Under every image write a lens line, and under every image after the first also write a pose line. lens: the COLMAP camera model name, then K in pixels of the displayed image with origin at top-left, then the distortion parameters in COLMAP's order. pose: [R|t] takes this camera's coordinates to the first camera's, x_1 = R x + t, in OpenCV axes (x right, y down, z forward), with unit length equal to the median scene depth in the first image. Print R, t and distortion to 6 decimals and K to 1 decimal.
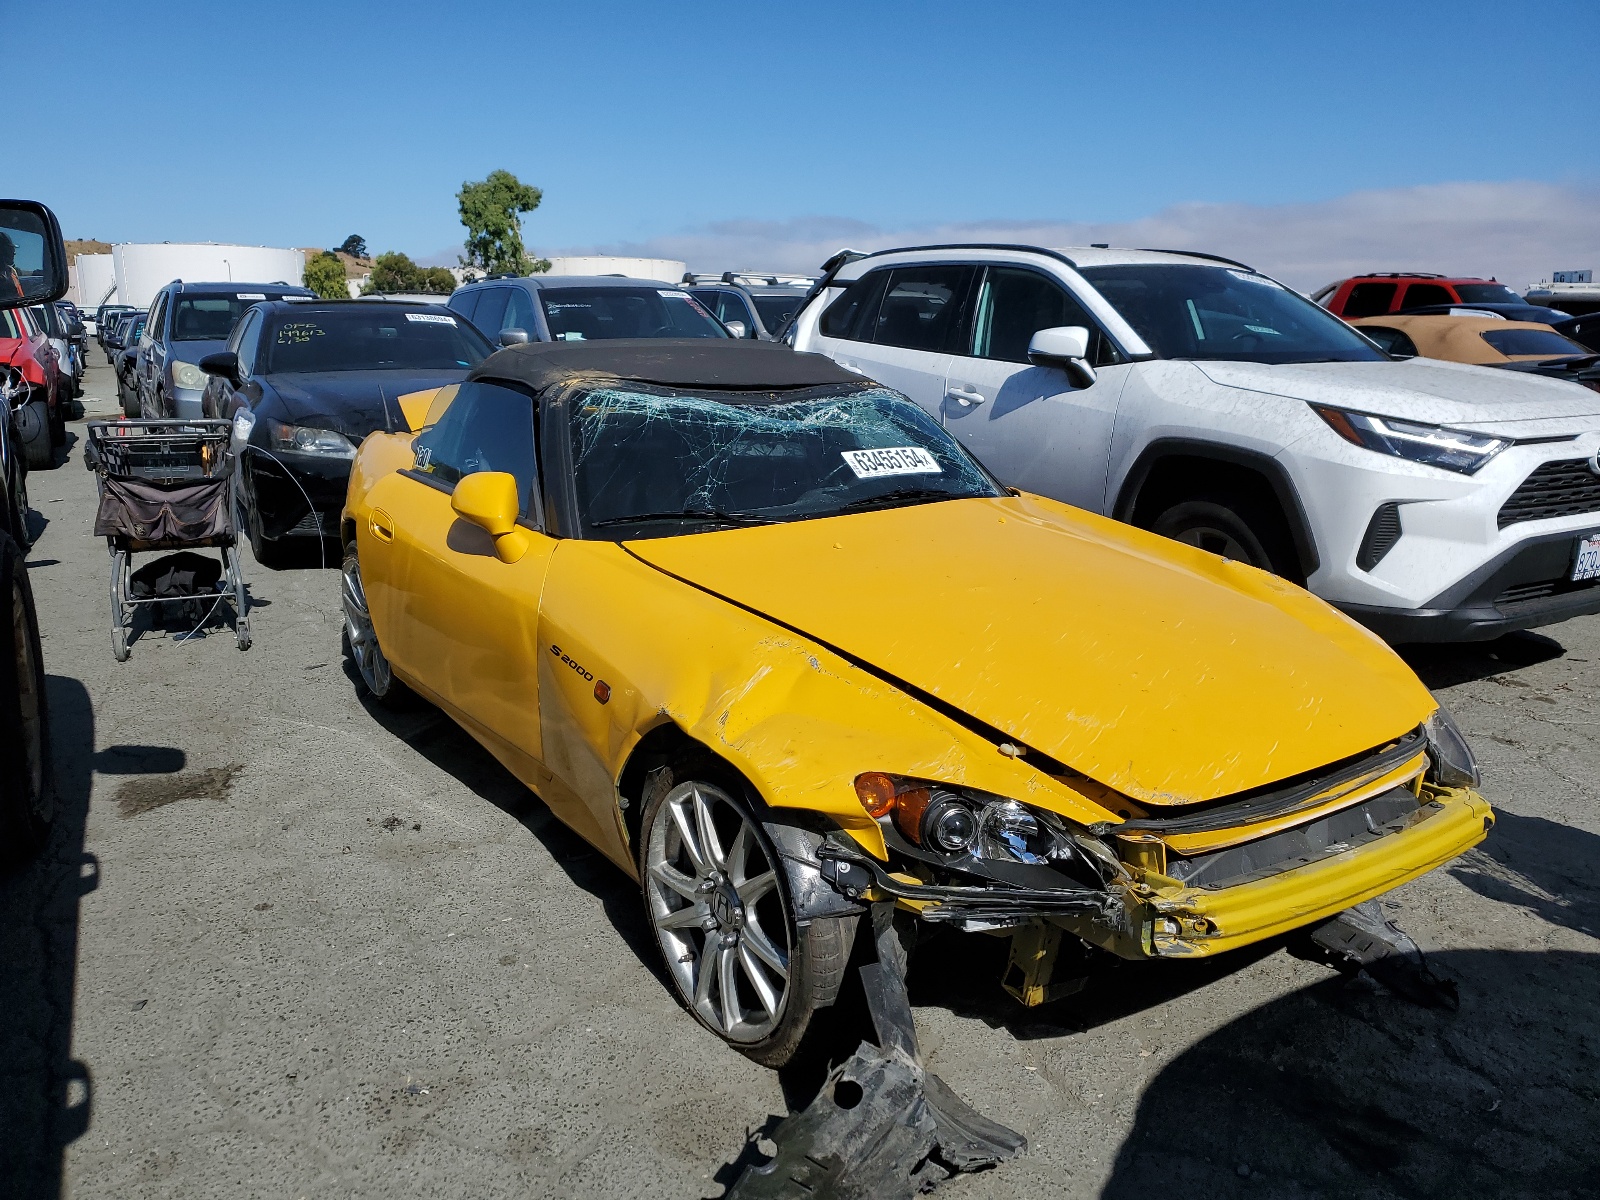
lens RADIAL K [[1222.6, 0, 804.9], [0, 1222.6, 594.4], [0, 0, 1]] dist [0.005979, 0.007933]
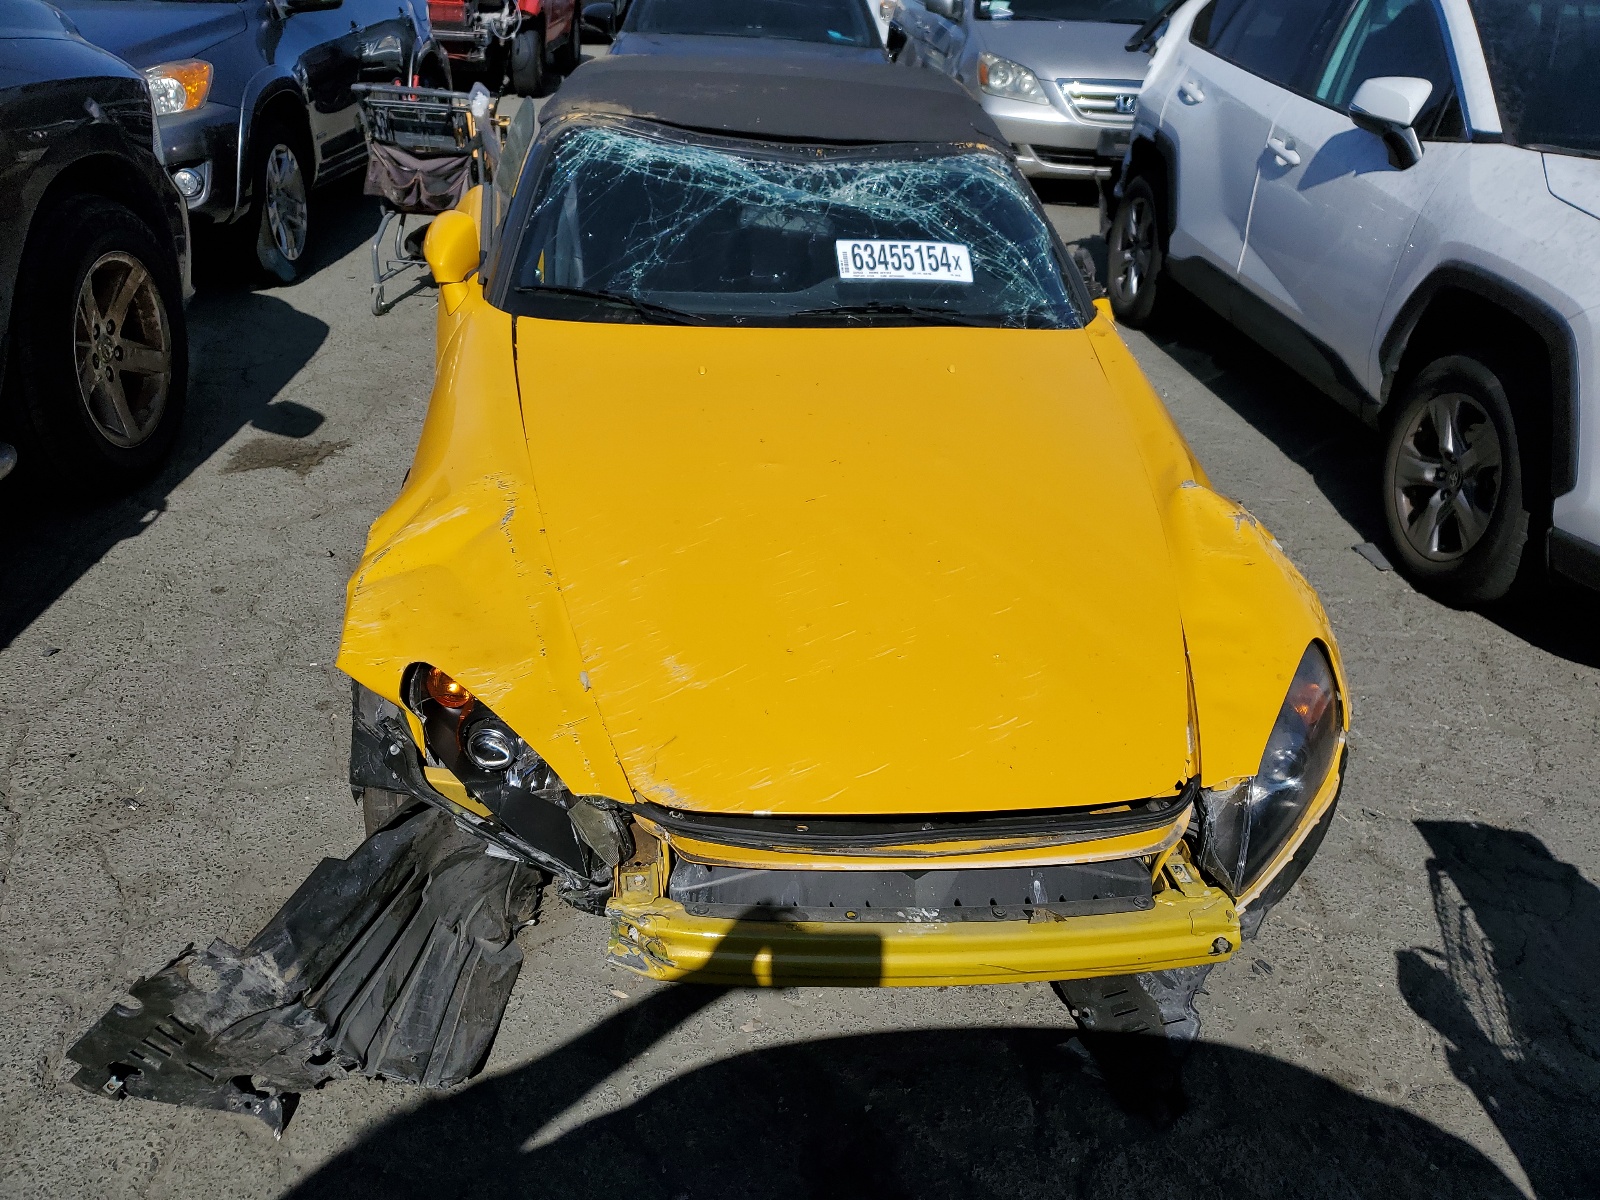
lens RADIAL K [[1222.6, 0, 788.6], [0, 1222.6, 602.9], [0, 0, 1]] dist [0.005979, 0.007933]
pose [[0.887117, 0.265049, -0.377852, 0.366182], [-0.156542, 0.942930, 0.293901, -0.118766], [0.434187, -0.201575, 0.877980, 0.194995]]
